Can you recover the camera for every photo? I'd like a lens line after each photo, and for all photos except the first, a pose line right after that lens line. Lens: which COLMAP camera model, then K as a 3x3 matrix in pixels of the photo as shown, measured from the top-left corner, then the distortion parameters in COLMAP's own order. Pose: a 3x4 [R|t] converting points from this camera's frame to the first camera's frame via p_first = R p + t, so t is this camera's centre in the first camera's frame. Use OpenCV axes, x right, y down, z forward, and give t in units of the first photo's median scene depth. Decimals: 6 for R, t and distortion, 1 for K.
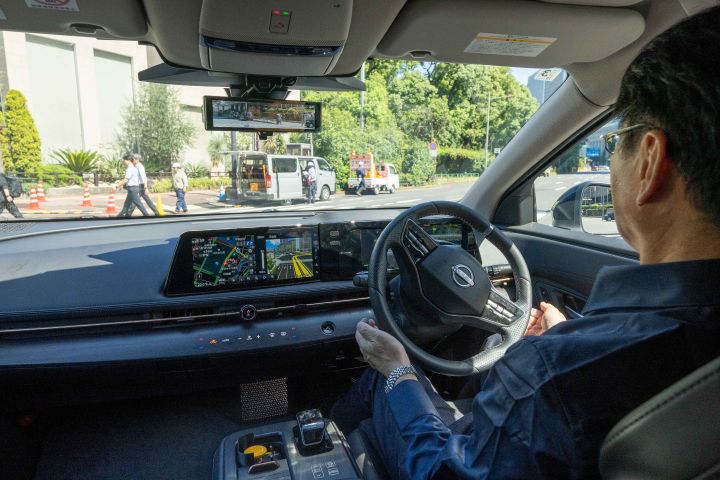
lens RADIAL K [[445.8, 0, 372.3], [0, 445.8, 242.6], [0, 0, 1]] dist [-0.002159, -0.000320]
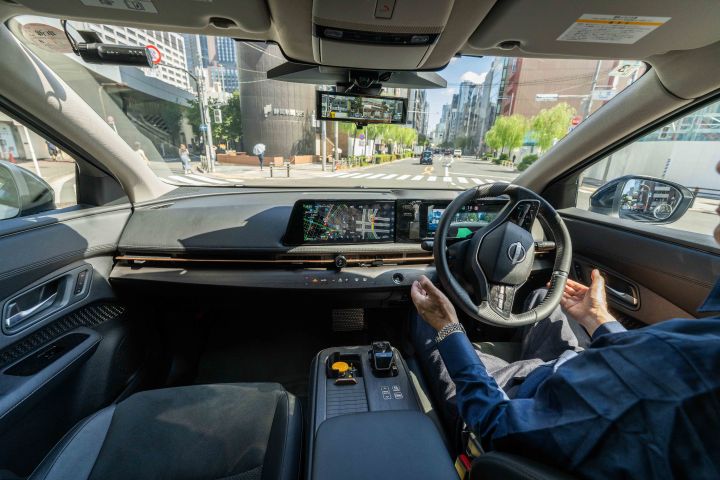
lens RADIAL K [[295.7, 0, 365.1], [0, 295.7, 242.5], [0, 0, 1]] dist [0.010210, 0.000077]
pose [[0.979032, 0.085752, -0.184779, -0.051555], [-0.064282, 0.990786, 0.119211, -0.016817], [0.193299, -0.104834, 0.975523, 0.167906]]
